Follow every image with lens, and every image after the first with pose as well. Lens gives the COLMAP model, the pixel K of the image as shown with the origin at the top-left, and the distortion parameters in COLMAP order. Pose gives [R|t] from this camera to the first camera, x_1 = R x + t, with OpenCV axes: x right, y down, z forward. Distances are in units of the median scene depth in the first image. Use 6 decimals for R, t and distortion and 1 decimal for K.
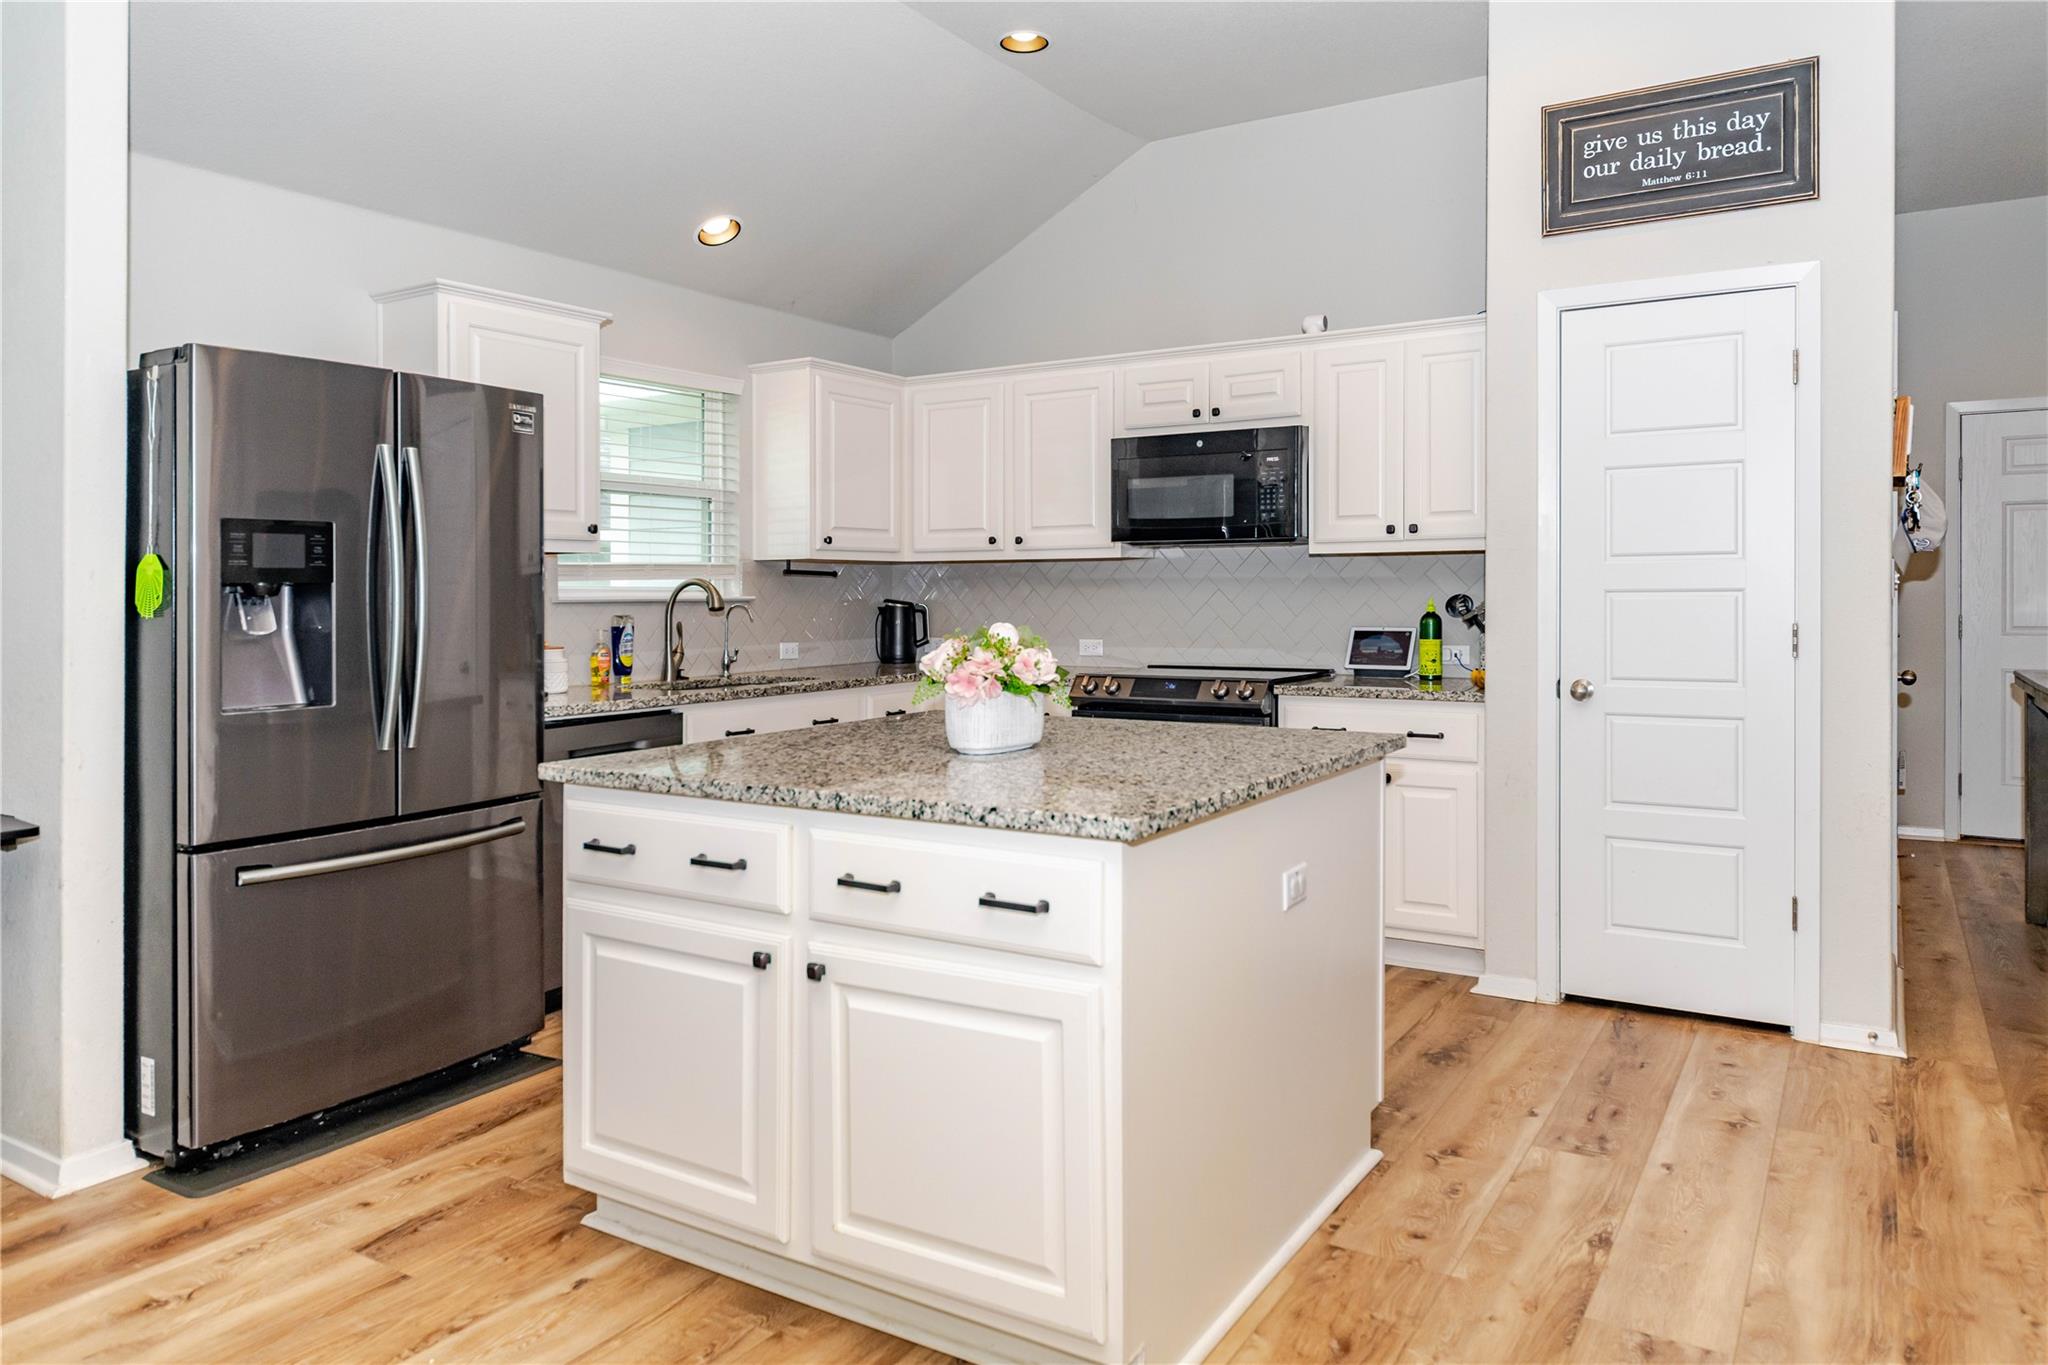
lens RADIAL K [[1328.0, 0, 1010.7], [0, 1328.0, 580.8], [0, 0, 1]] dist [0.008609, -0.006877]
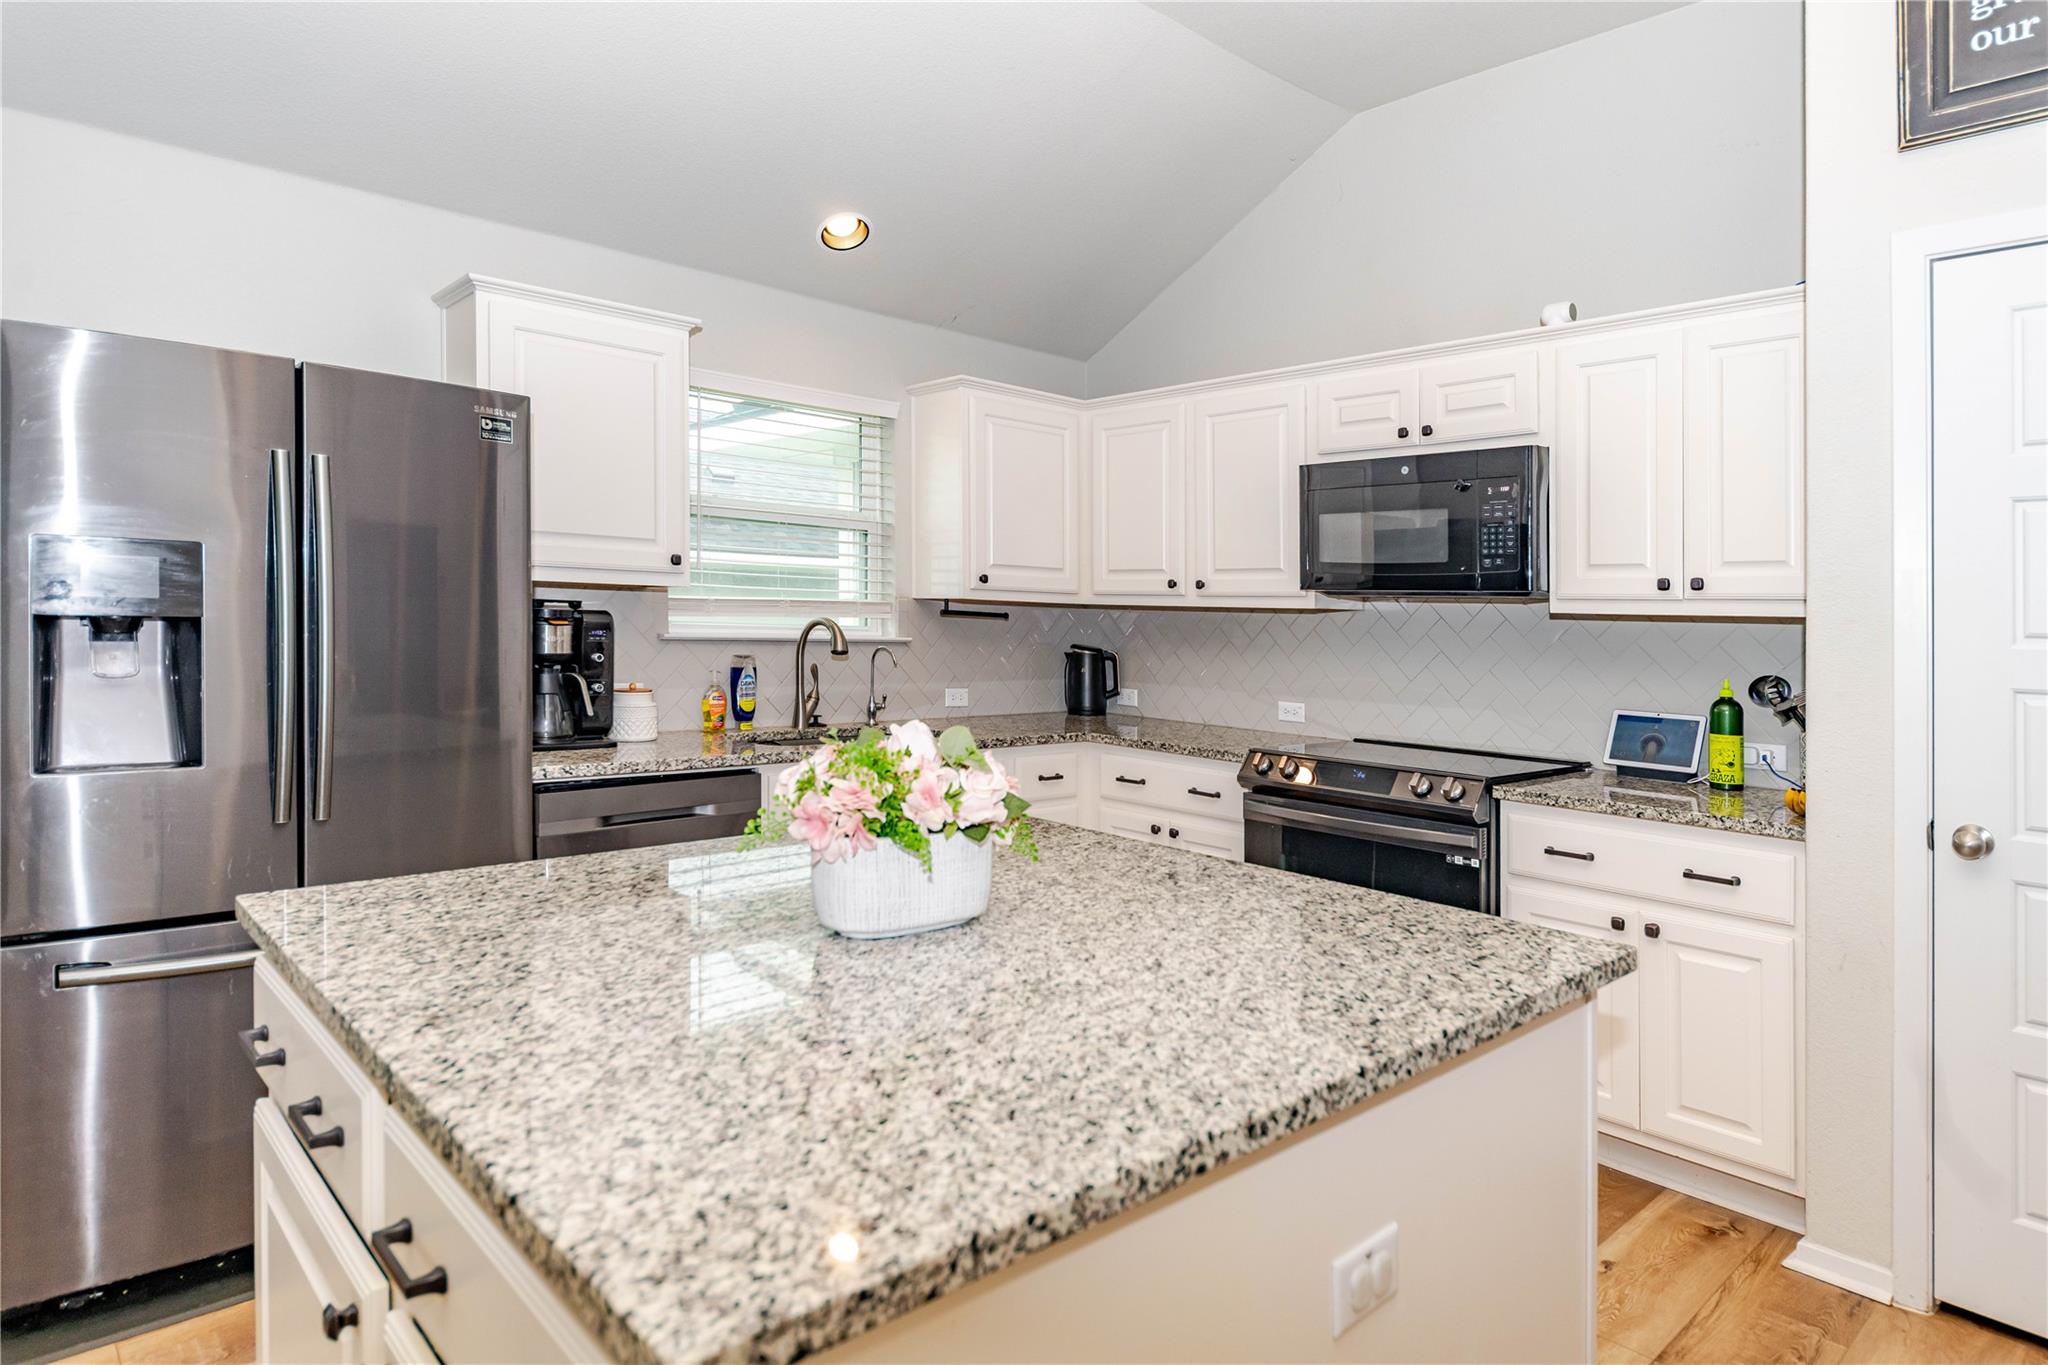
lens RADIAL K [[1154.7, 0, 1049.6], [0, 1154.7, 547.4], [0, 0, 1]] dist [0.008593, -0.008116]
pose [[0.969213, 0.018854, -0.245502, 0.107514], [-0.032680, 0.998093, -0.052367, -0.013516], [0.244046, 0.058778, 0.967981, 0.279358]]
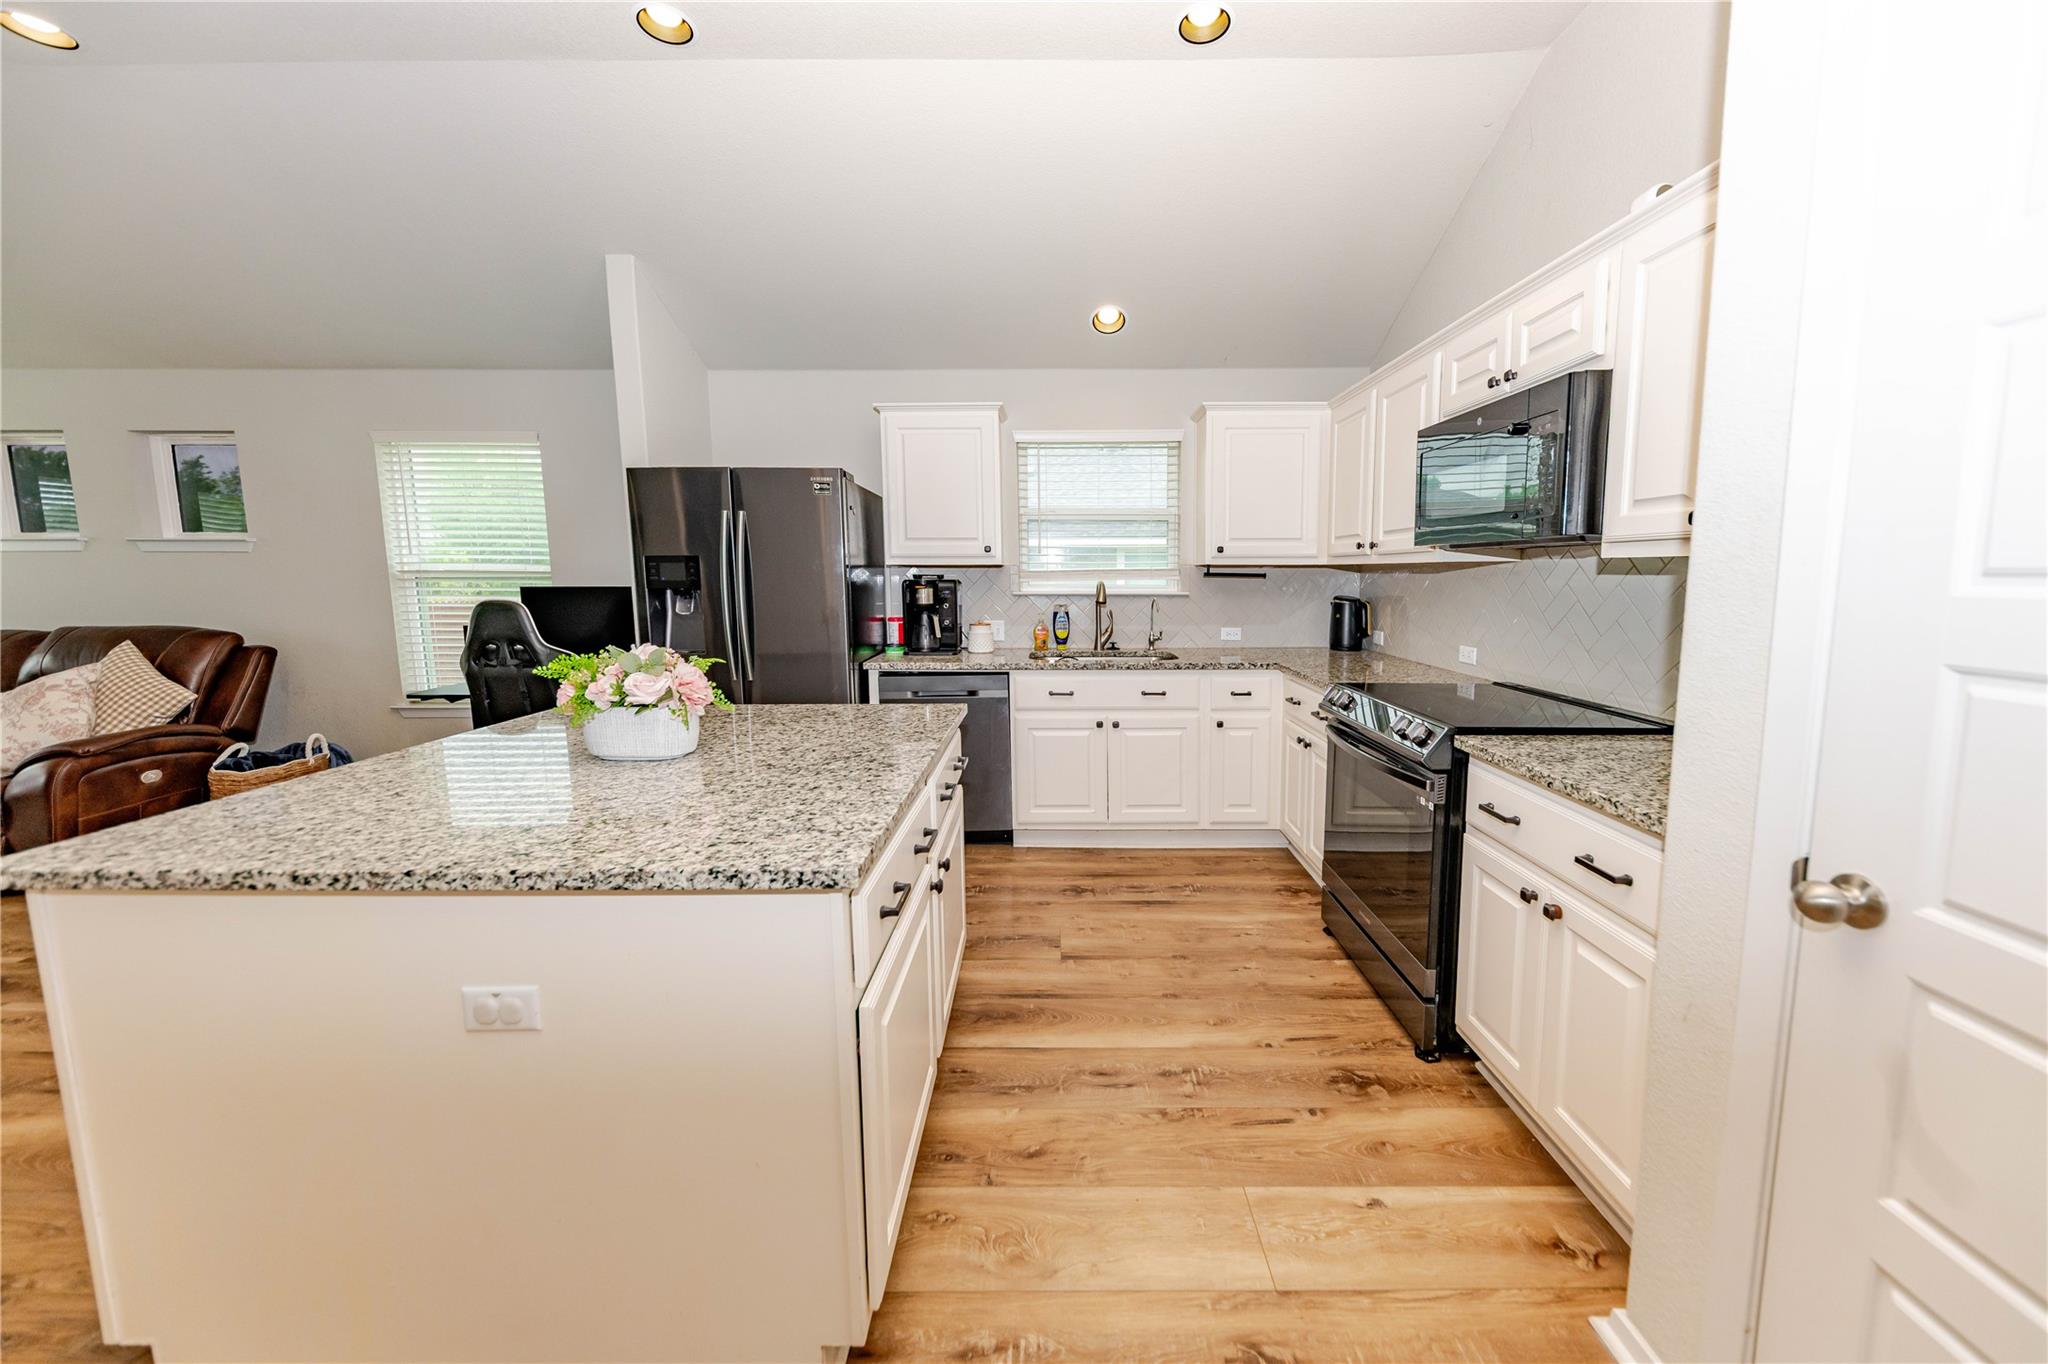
lens RADIAL K [[706.8, 0, 1046.6], [0, 706.8, 646.8], [0, 0, 1]] dist [0.002237, -0.001164]
pose [[0.546011, 0.093006, -0.832600, 0.379782], [0.003982, 0.993519, 0.113593, -0.017788], [0.837769, -0.065338, 0.542102, 0.555156]]
